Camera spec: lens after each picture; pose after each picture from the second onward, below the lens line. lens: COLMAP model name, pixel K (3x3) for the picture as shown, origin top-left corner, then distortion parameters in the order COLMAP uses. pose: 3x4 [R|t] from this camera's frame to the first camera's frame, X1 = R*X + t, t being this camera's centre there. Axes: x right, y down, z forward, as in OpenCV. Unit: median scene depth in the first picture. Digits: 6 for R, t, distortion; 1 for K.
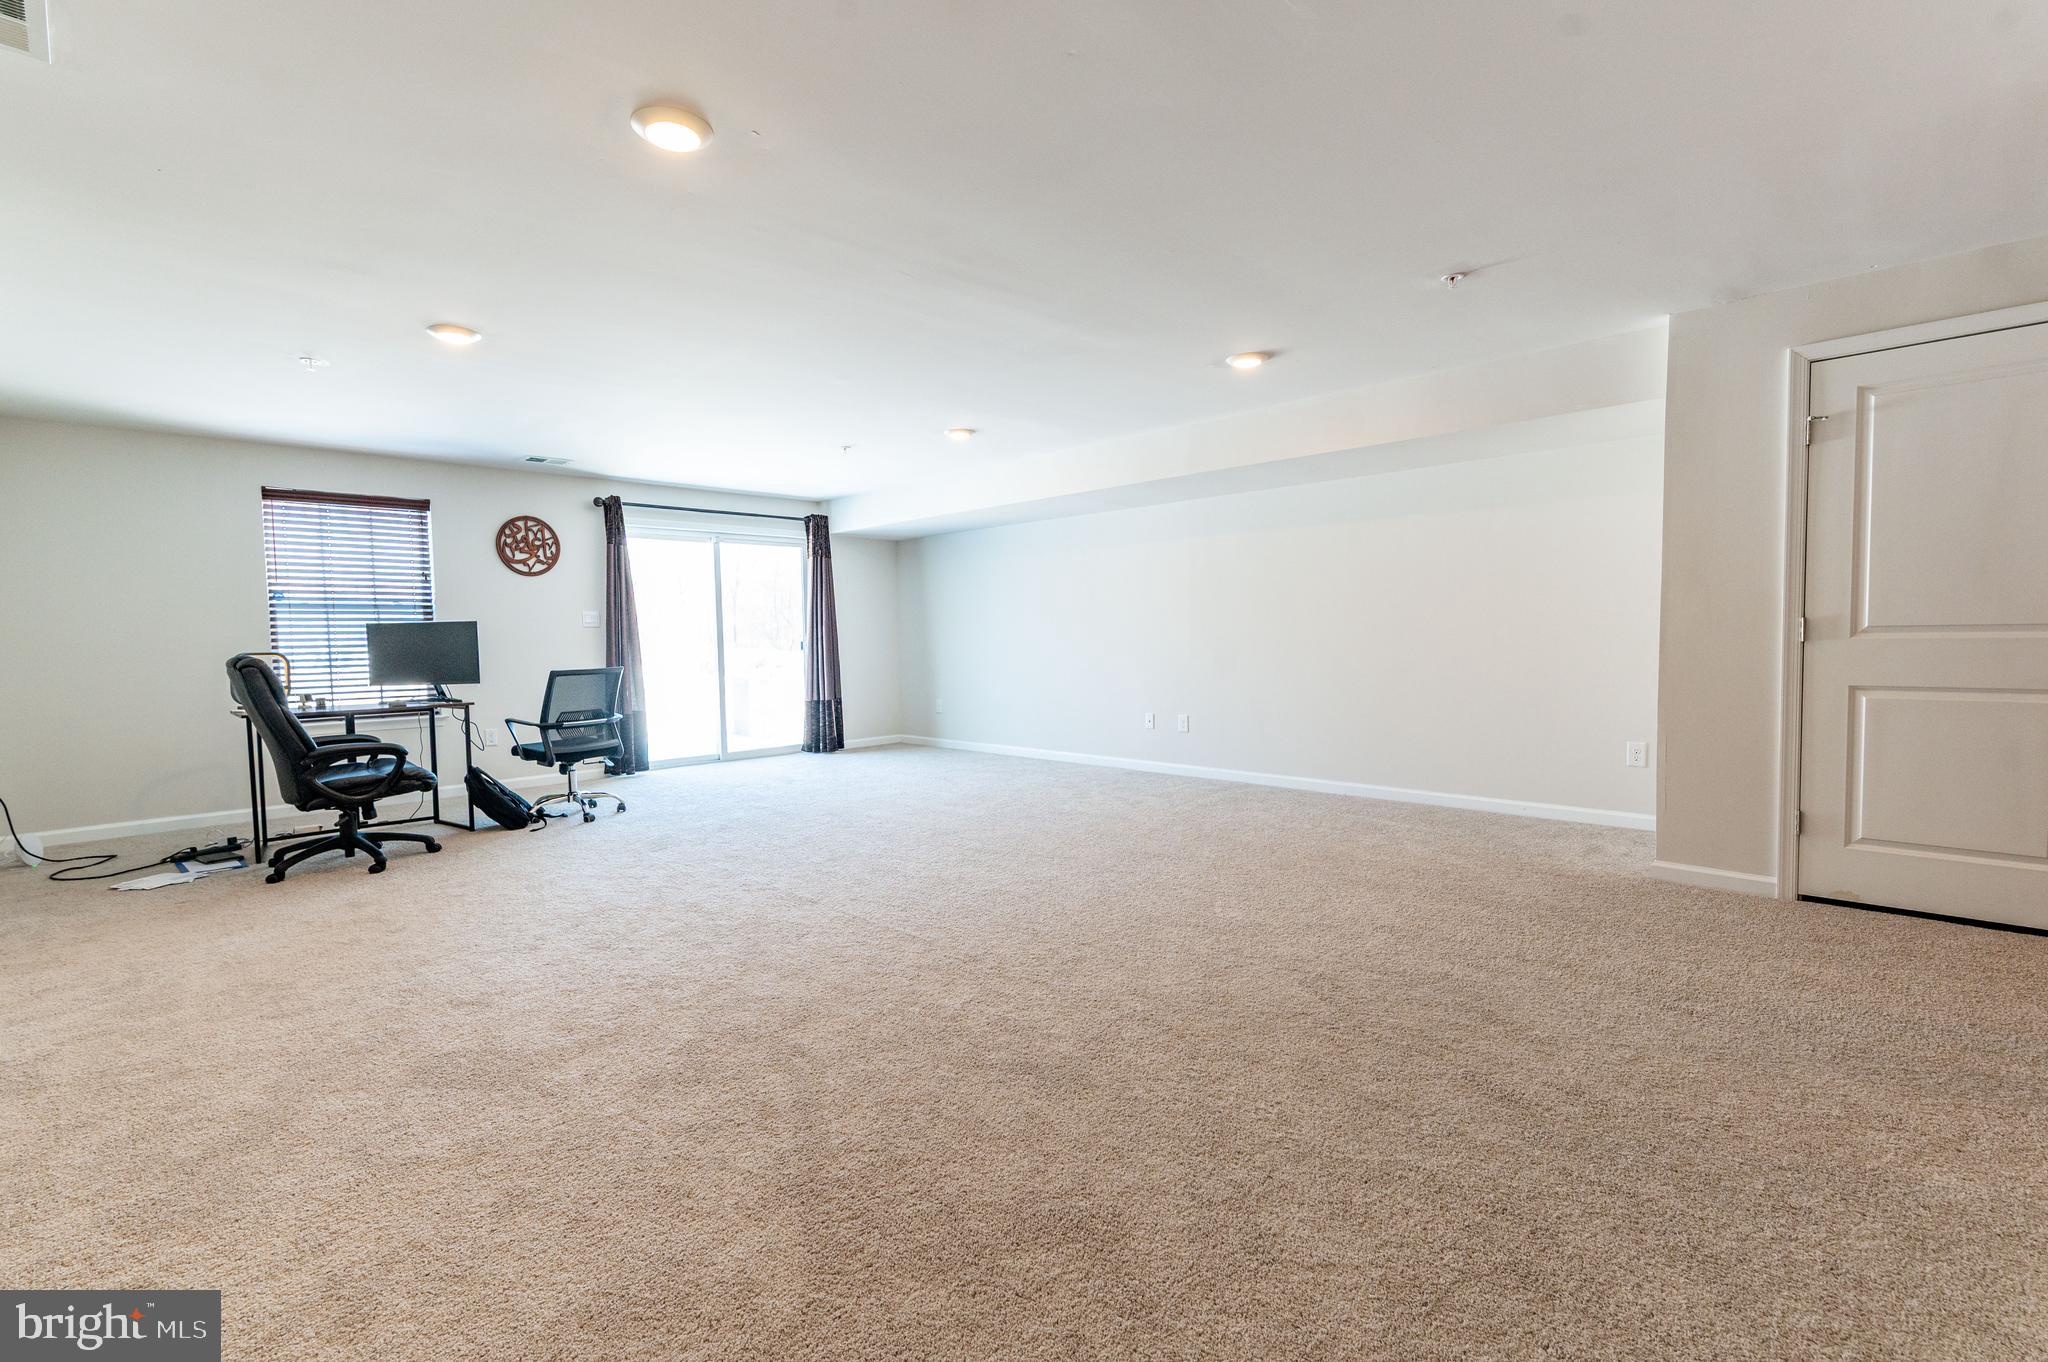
lens RADIAL K [[883.7, 0, 1029.7], [0, 883.7, 683.0], [0, 0, 1]] dist [-0.001927, -0.001327]
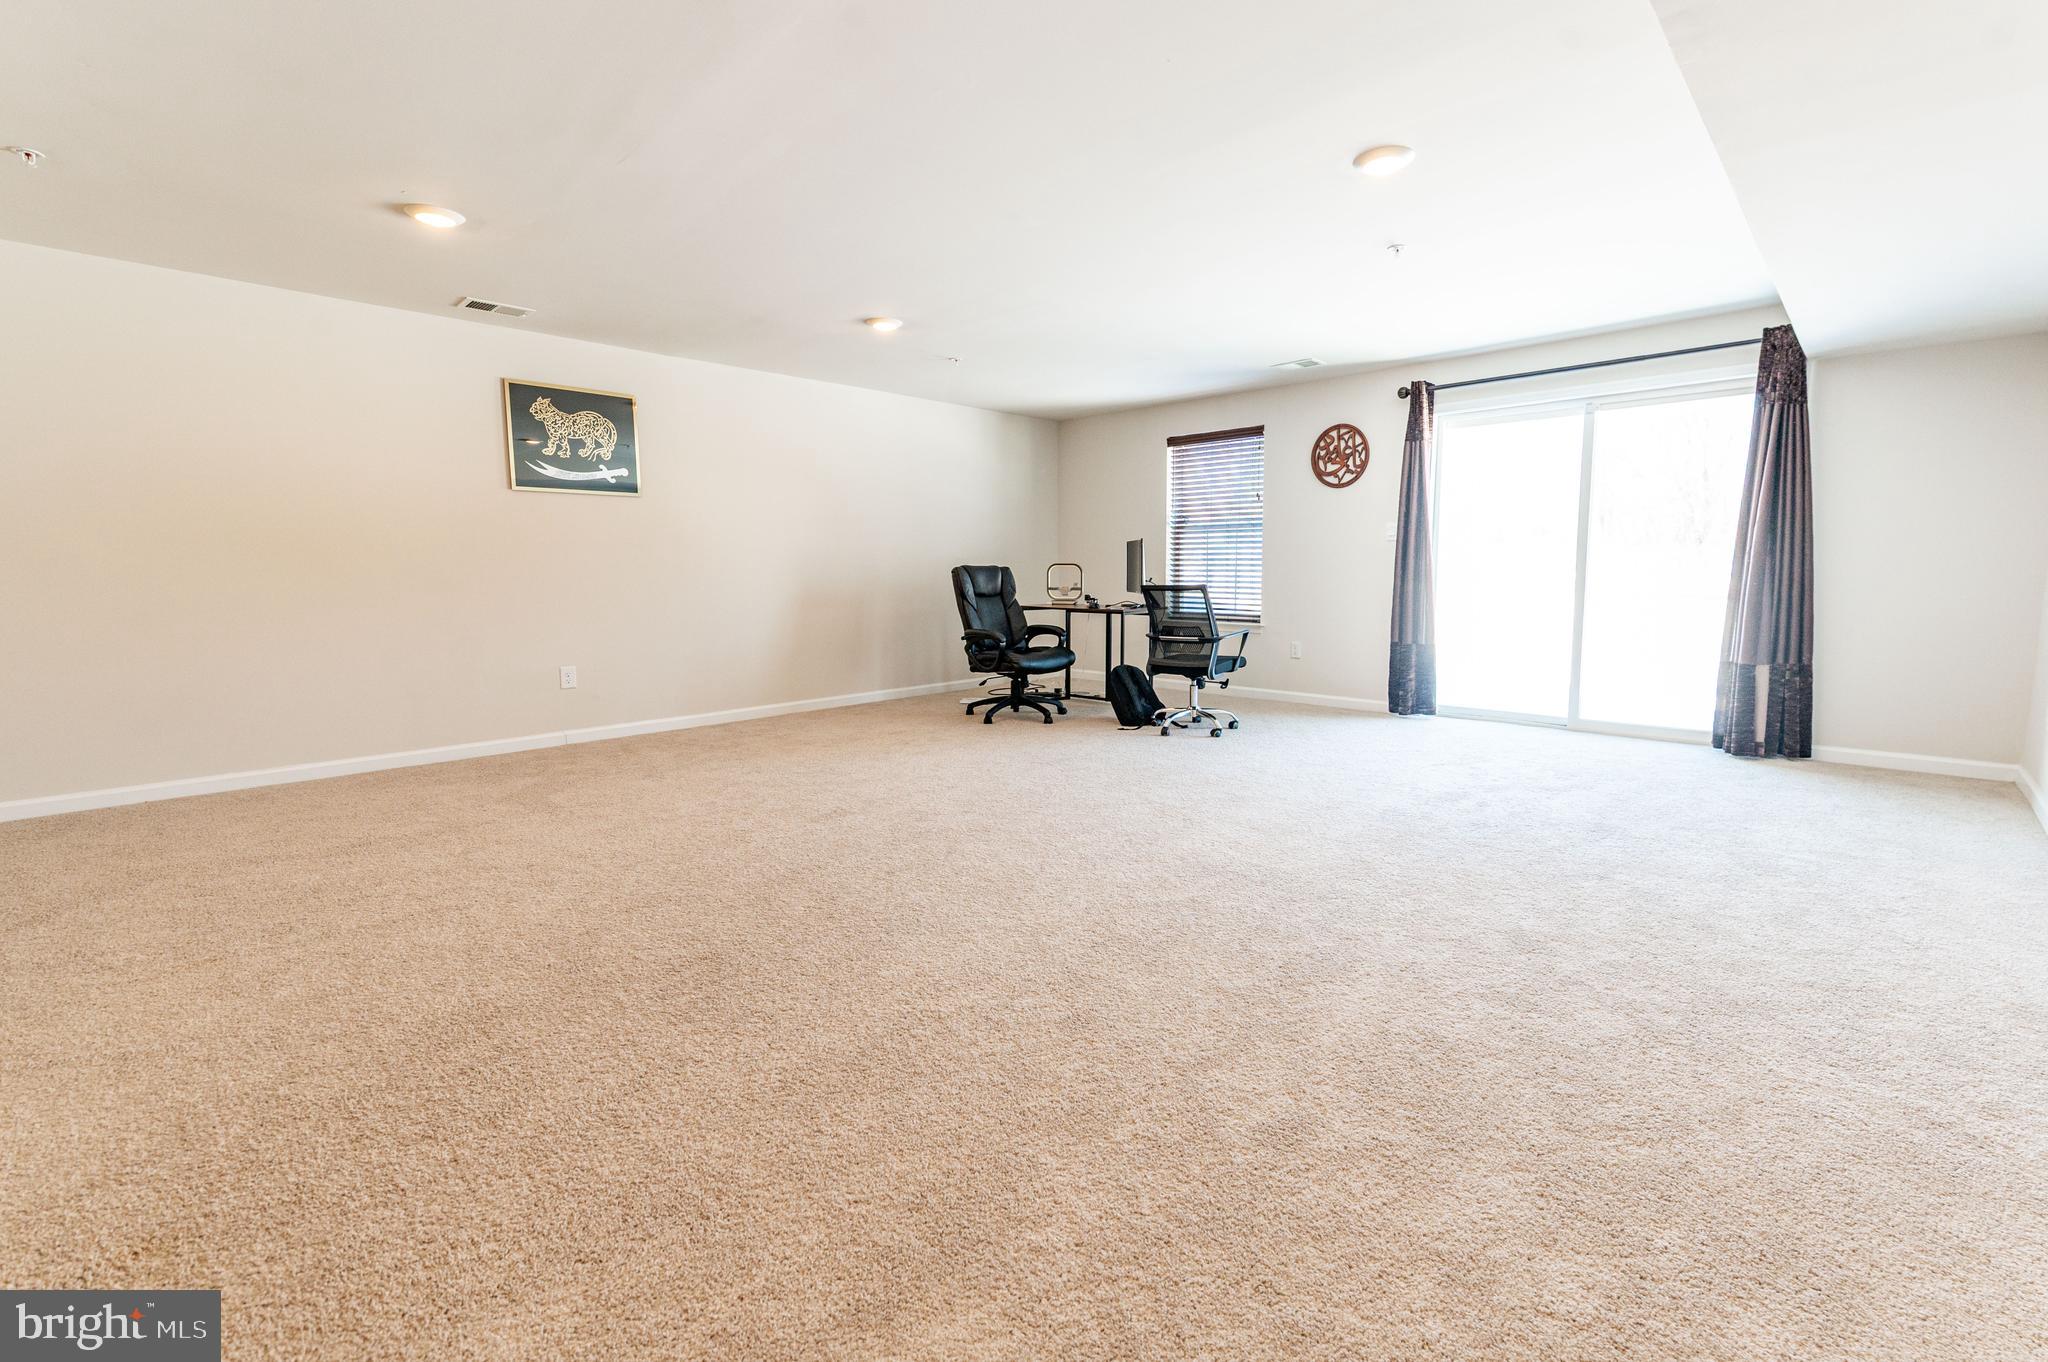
lens RADIAL K [[883.7, 0, 1029.4], [0, 883.7, 664.2], [0, 0, 1]] dist [-0.001927, -0.001327]
pose [[0.019247, 0.122087, -0.992333, 0.394773], [-0.051317, 0.991329, 0.120968, -0.030602], [0.998497, 0.048595, 0.025345, 0.650151]]
